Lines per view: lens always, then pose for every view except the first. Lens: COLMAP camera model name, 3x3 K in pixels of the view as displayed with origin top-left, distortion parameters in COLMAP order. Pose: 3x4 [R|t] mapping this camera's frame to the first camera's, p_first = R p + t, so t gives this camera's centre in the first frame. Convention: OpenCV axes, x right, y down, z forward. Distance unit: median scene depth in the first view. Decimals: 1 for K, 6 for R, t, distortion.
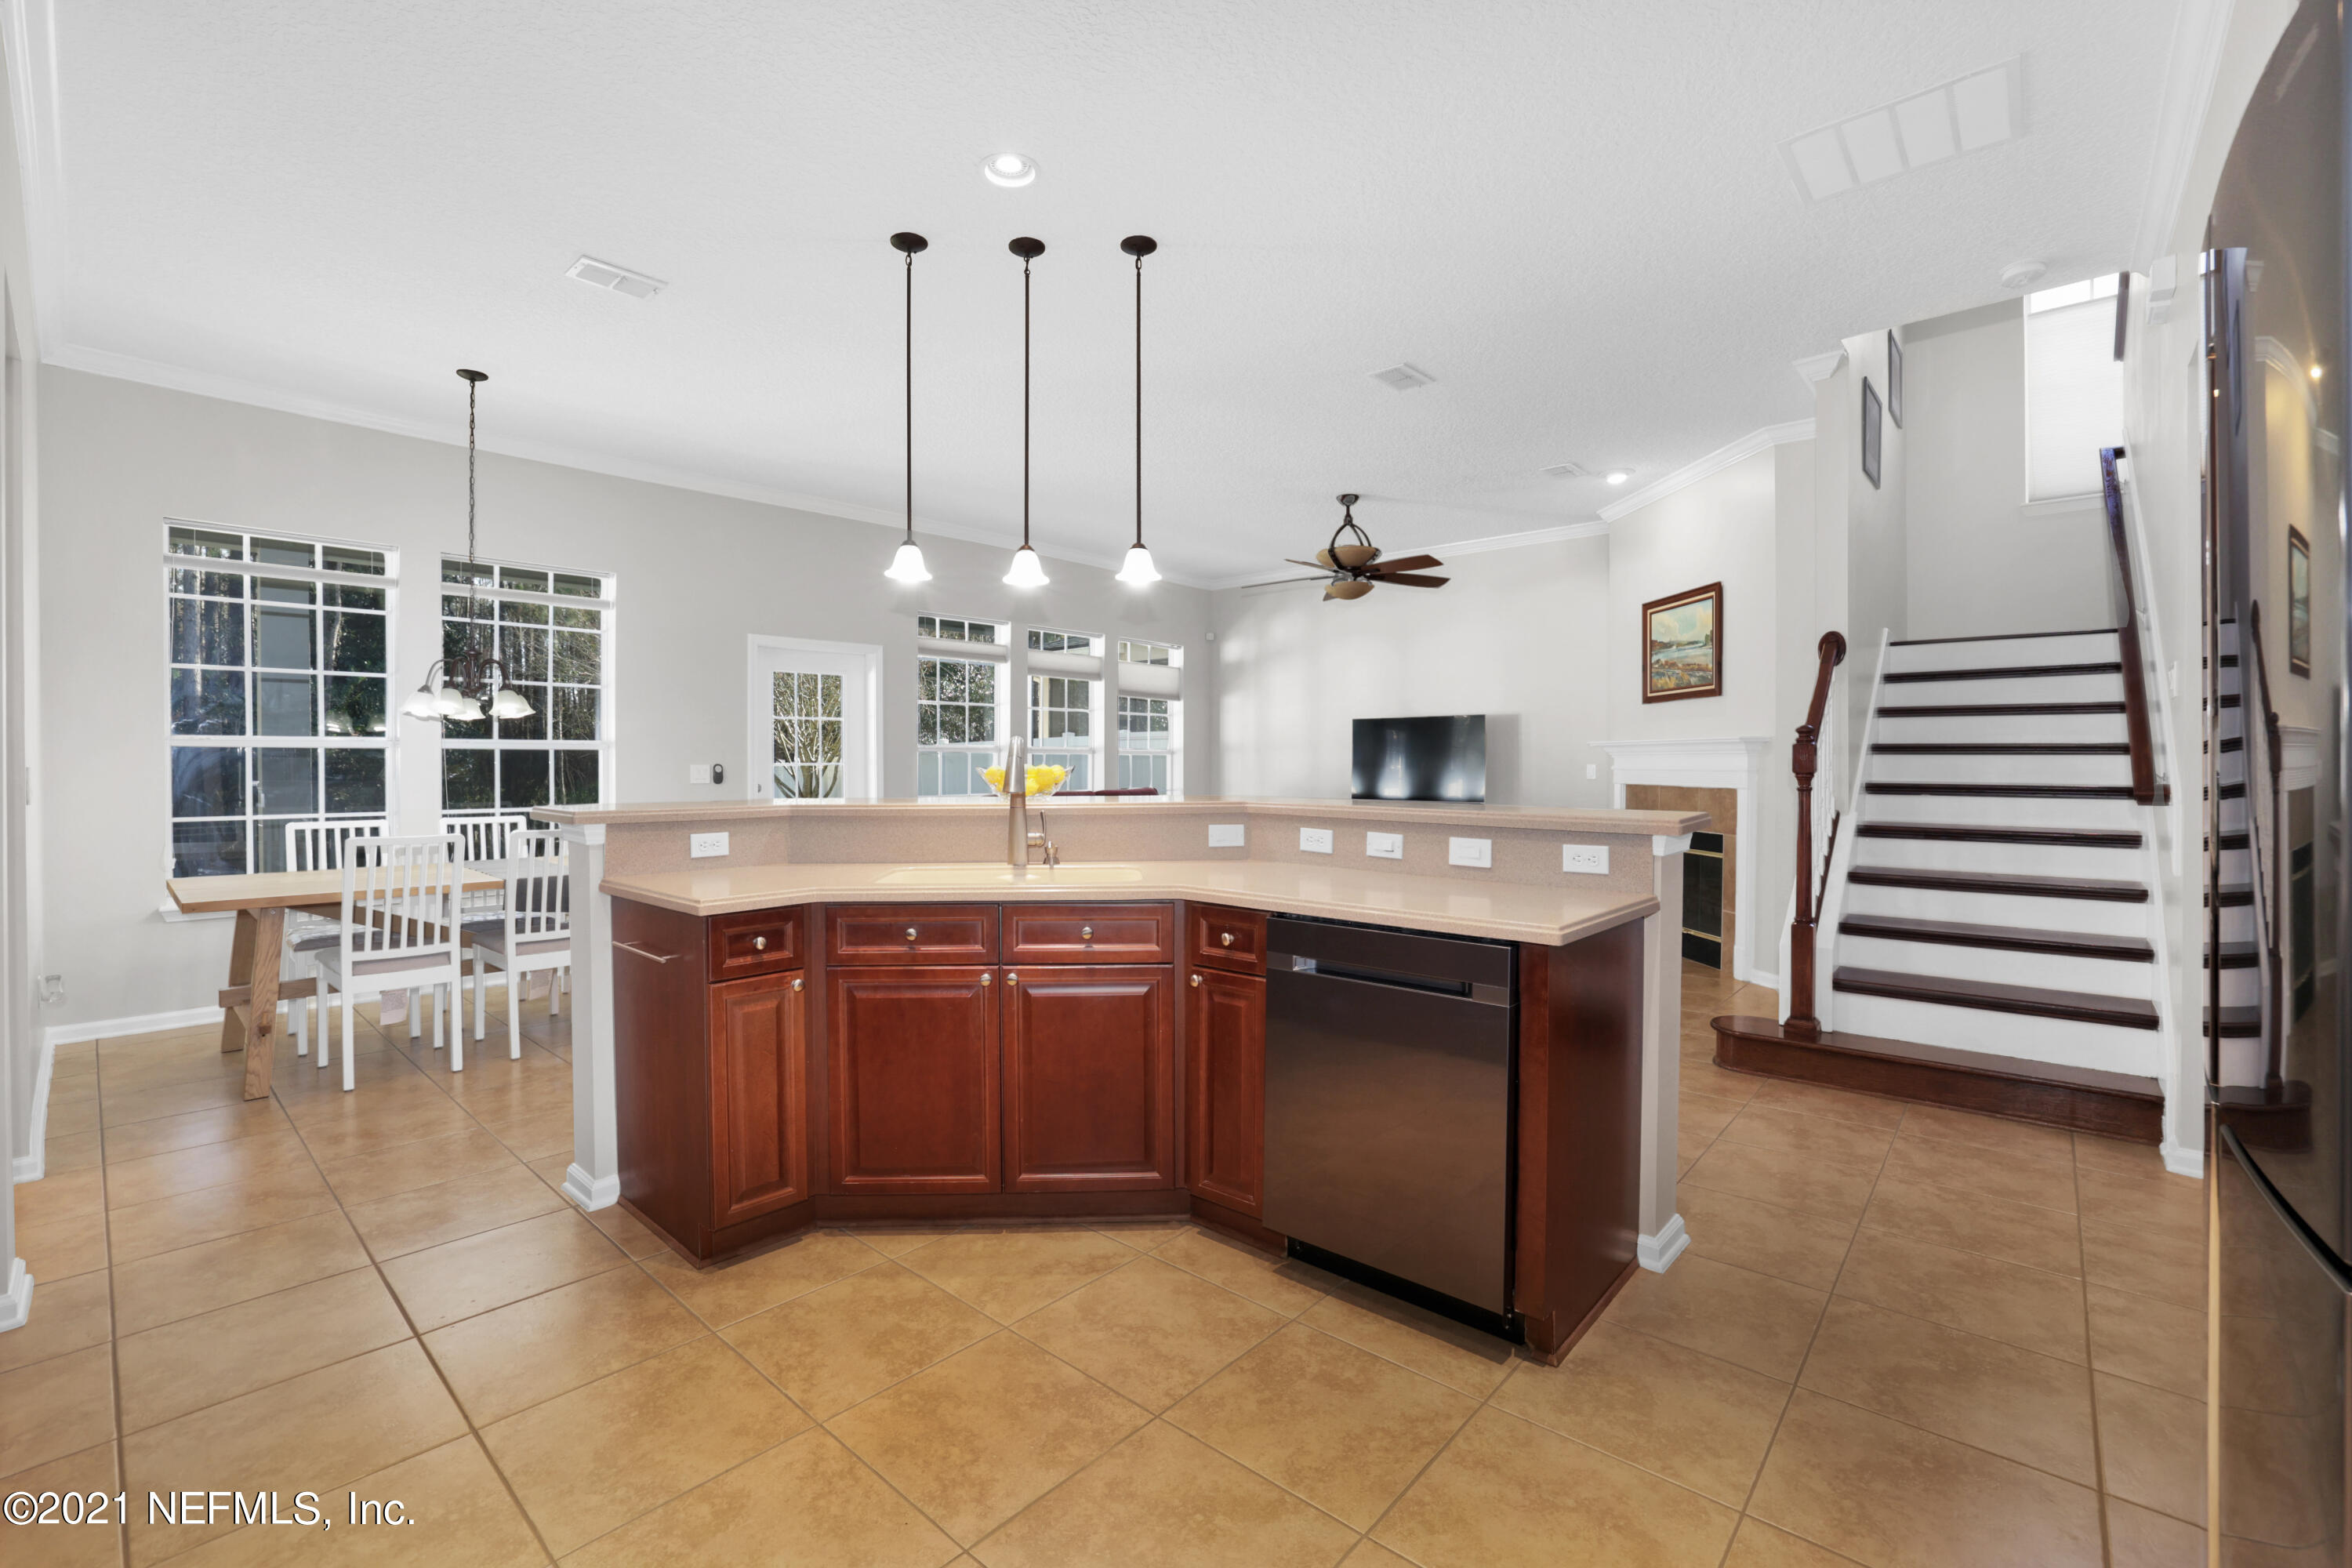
lens RADIAL K [[999.1, 0, 1164.1], [0, 999.1, 788.7], [0, 0, 1]] dist [-0.018727, 0.000214]
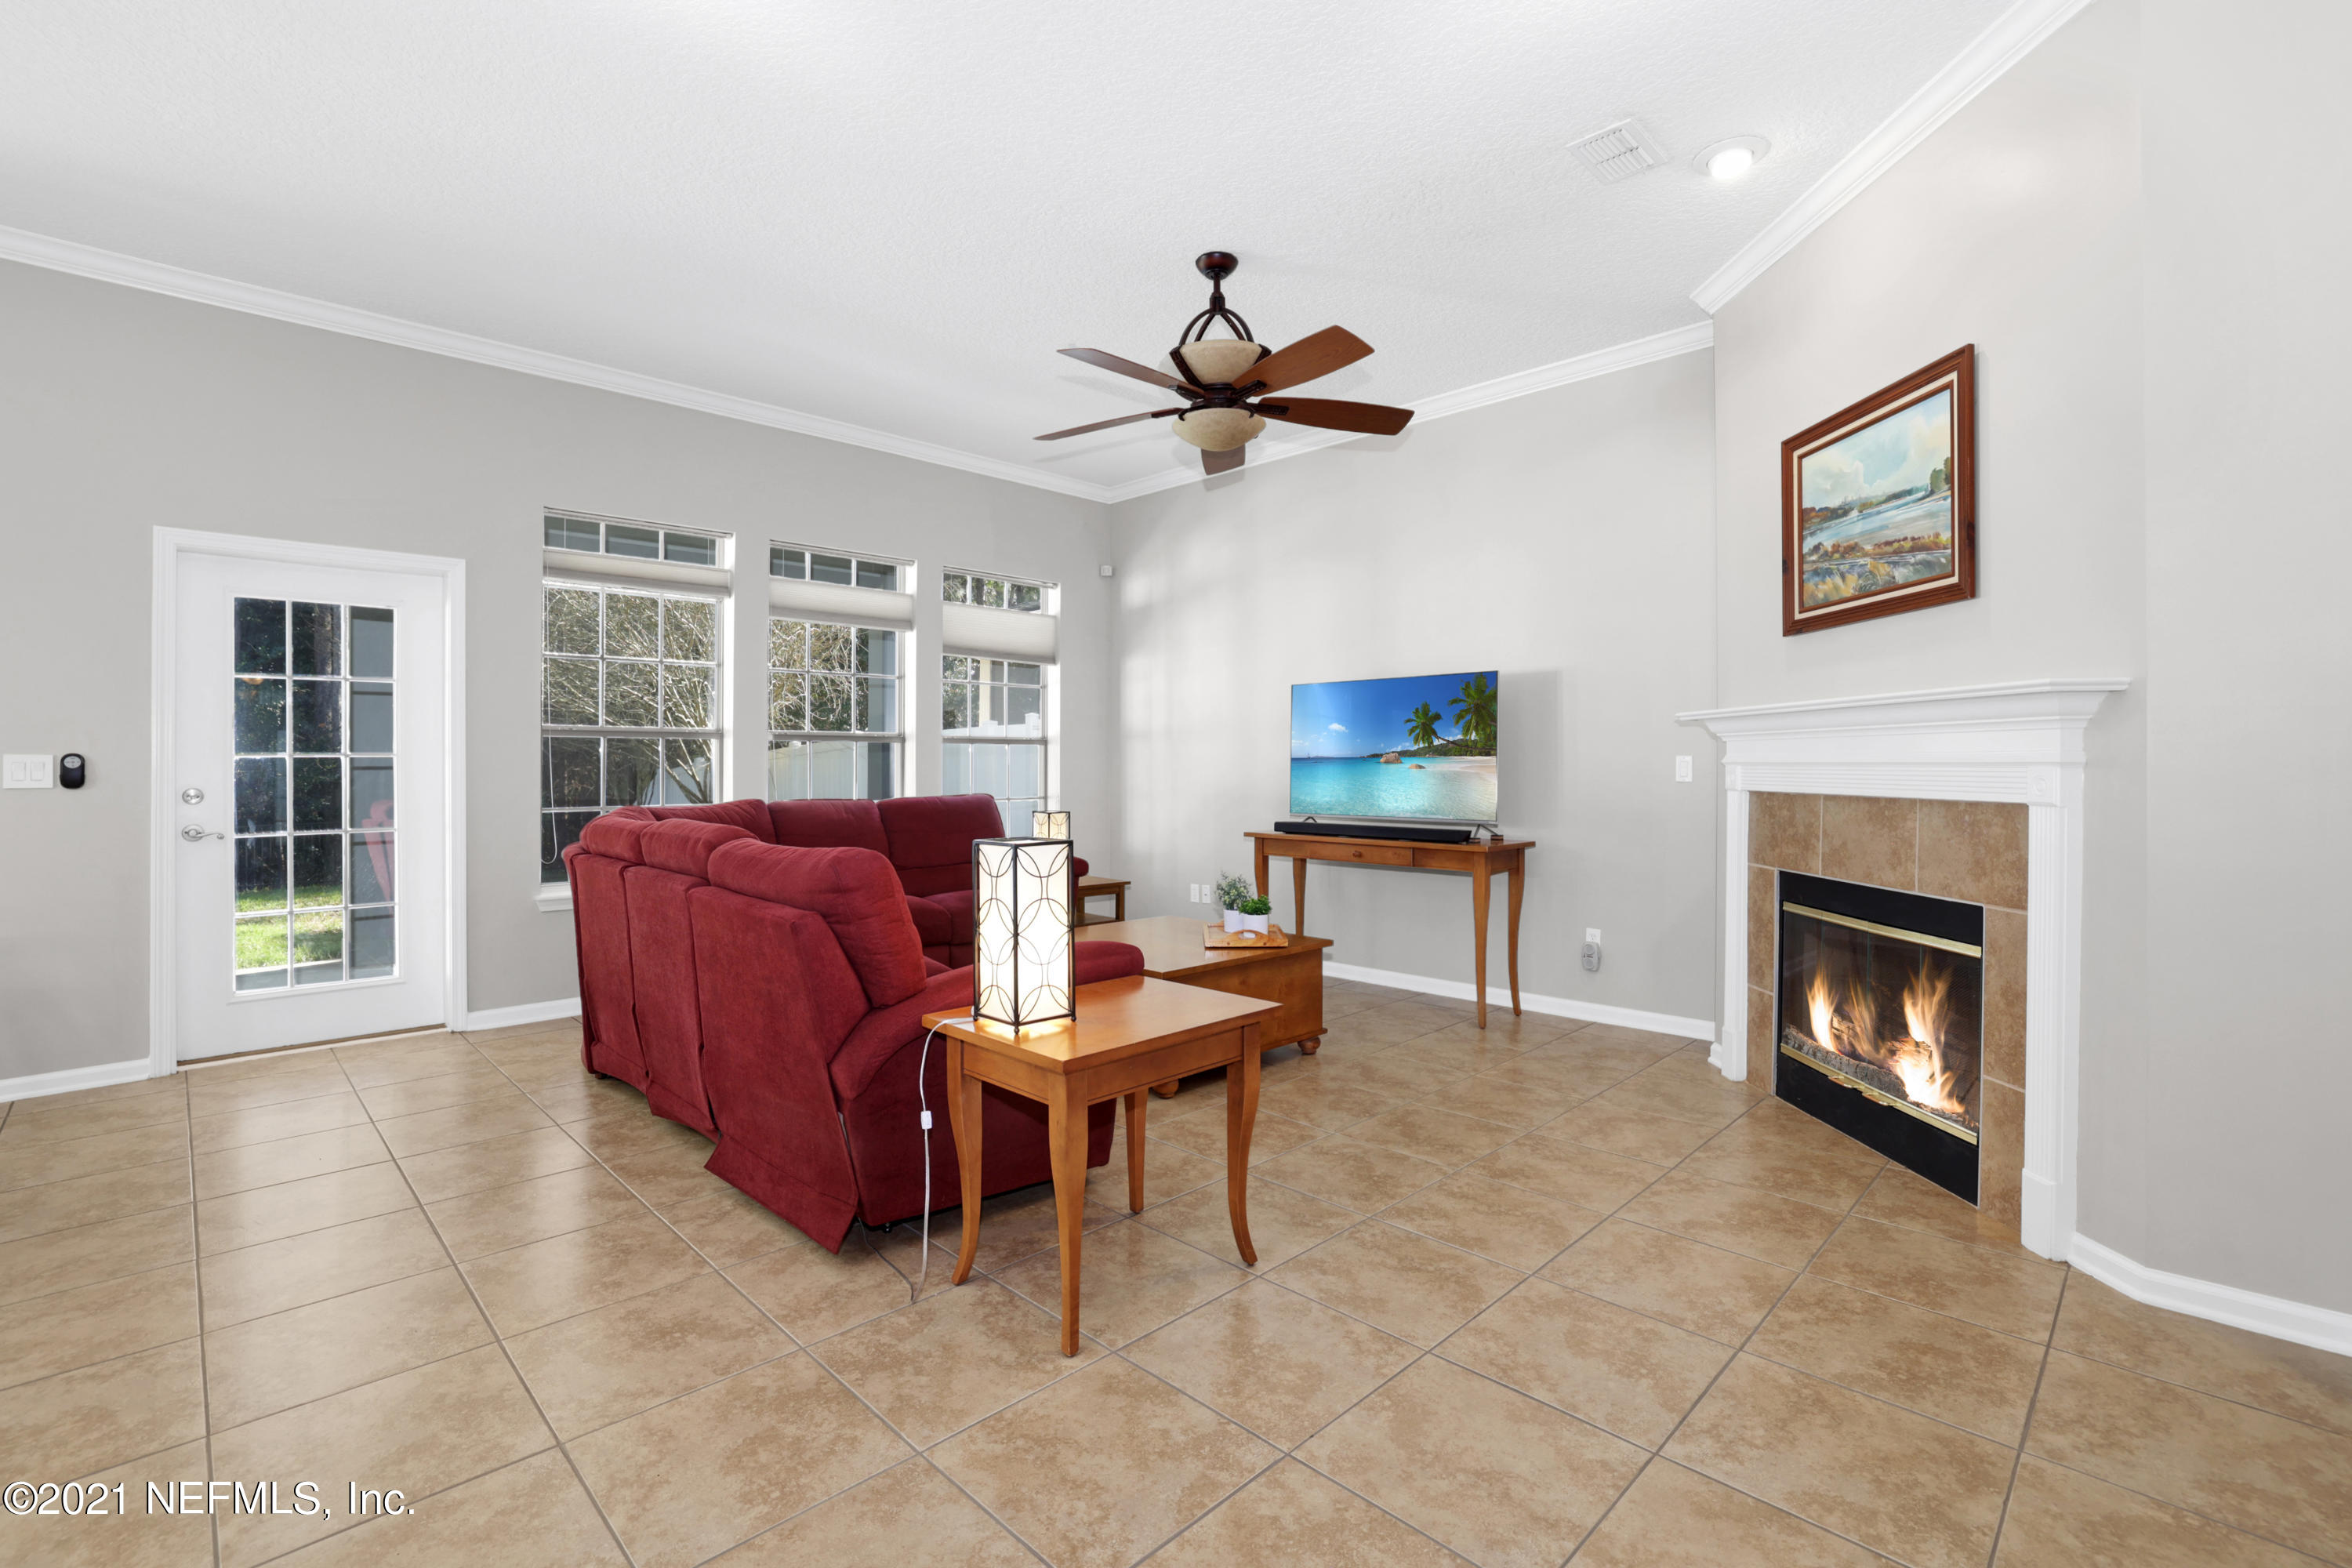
lens RADIAL K [[1027.0, 0, 1165.2], [0, 1027.0, 771.3], [0, 0, 1]] dist [-0.021849, 0.001248]
pose [[0.997969, 0.000321, -0.063701, 0.192406], [-0.001303, 0.999881, -0.015377, -0.006450], [0.063689, 0.015429, 0.997851, 0.448017]]
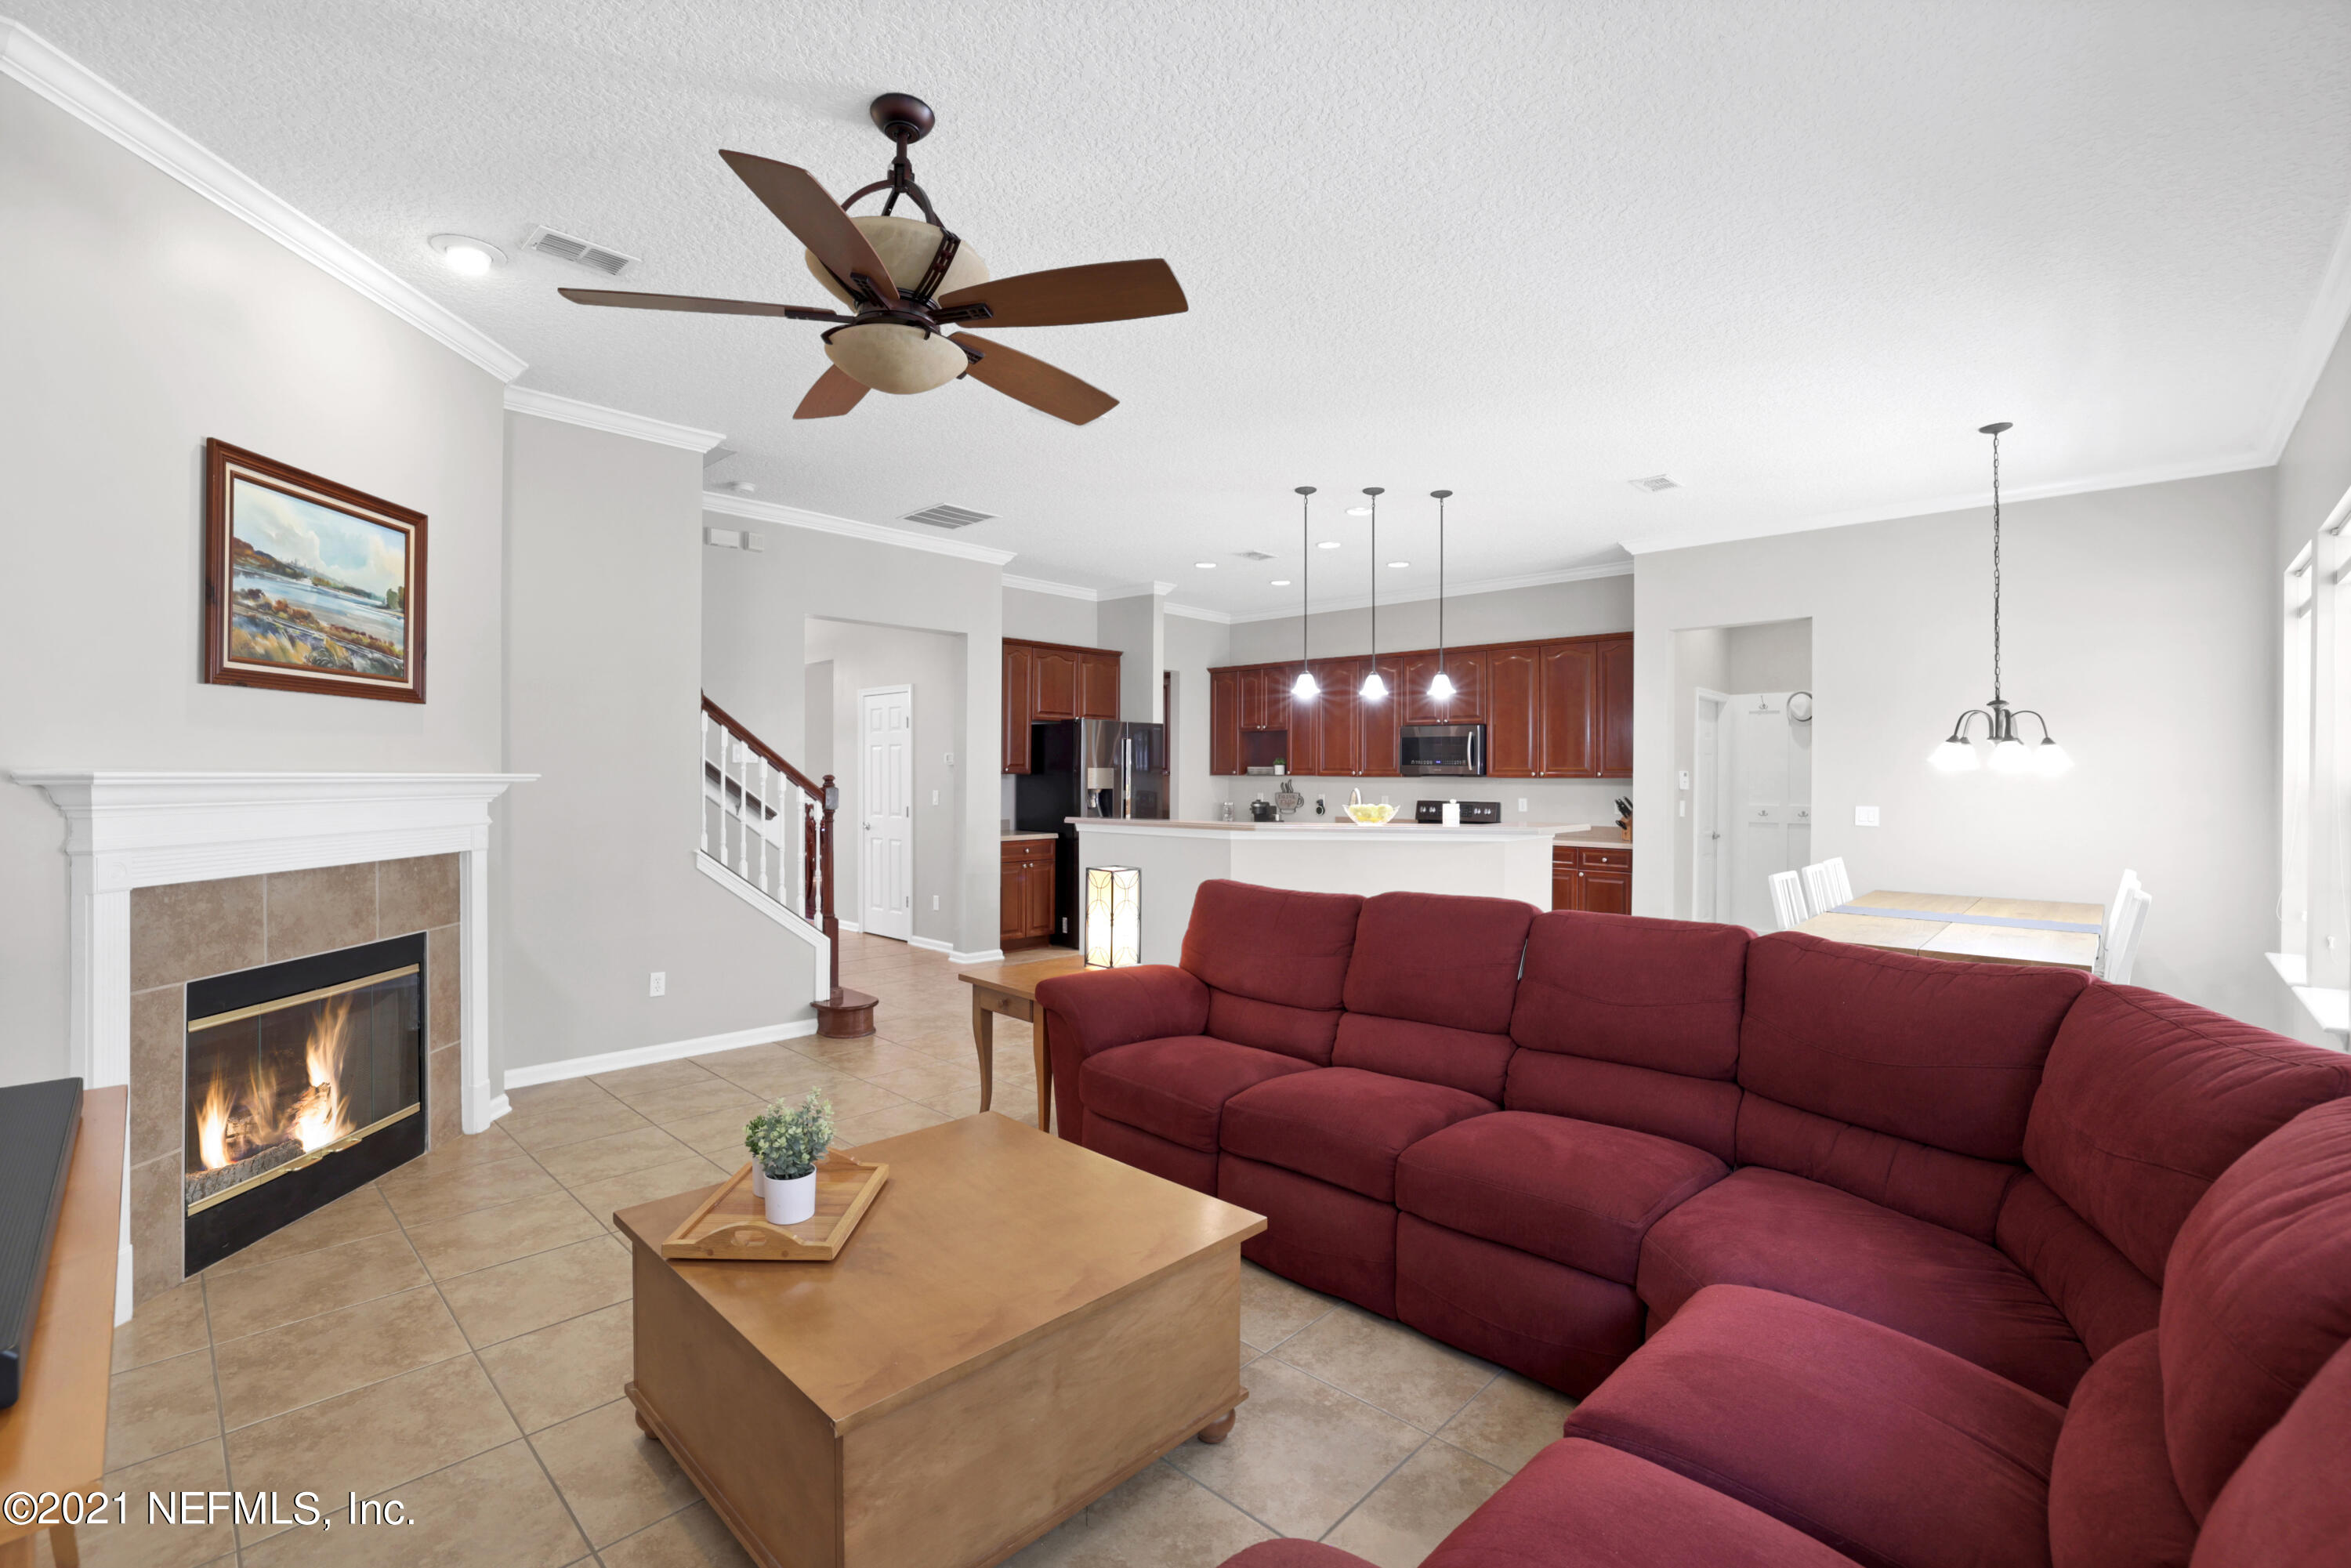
lens RADIAL K [[999.2, 0, 1182.1], [0, 999.2, 774.8], [0, 0, 1]] dist [-0.036745, 0.011939]
pose [[-0.999706, -0.008835, 0.022579, 0.072060], [-0.008329, 0.999714, 0.022398, -0.058427], [-0.022771, 0.022203, -0.999494, 1.365945]]
